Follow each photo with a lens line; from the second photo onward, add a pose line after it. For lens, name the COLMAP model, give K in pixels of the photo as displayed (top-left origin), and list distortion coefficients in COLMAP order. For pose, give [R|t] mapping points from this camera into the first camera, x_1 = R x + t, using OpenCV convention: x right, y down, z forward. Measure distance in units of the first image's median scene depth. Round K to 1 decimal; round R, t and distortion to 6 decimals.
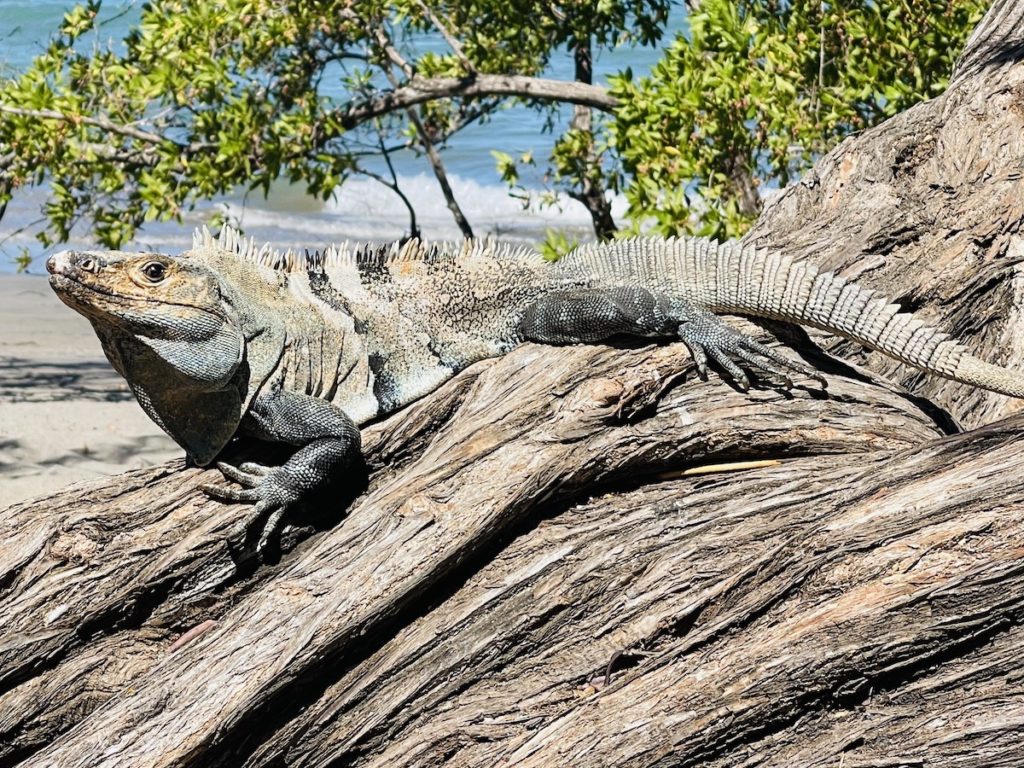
lens RADIAL K [[3321.8, 0, 512.0], [0, 3321.8, 383.8], [0, 0, 1]] dist [-0.031051, 0.000000]
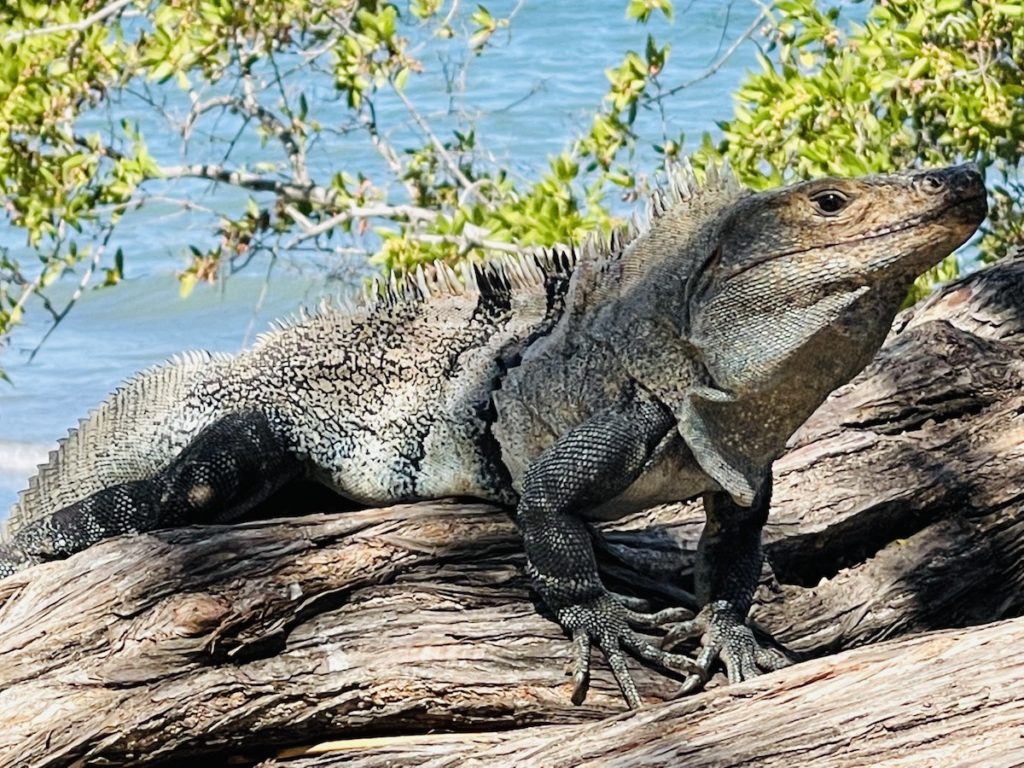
lens RADIAL K [[6219.1, 0, 512.0], [0, 6219.1, 384.0], [0, 0, 1]] dist [-0.058293, 0.000000]
pose [[0.983110, 0.021590, -0.181740, 0.301868], [-0.033020, 0.997646, -0.060102, 0.028157], [0.180015, 0.065088, 0.981508, -0.169399]]
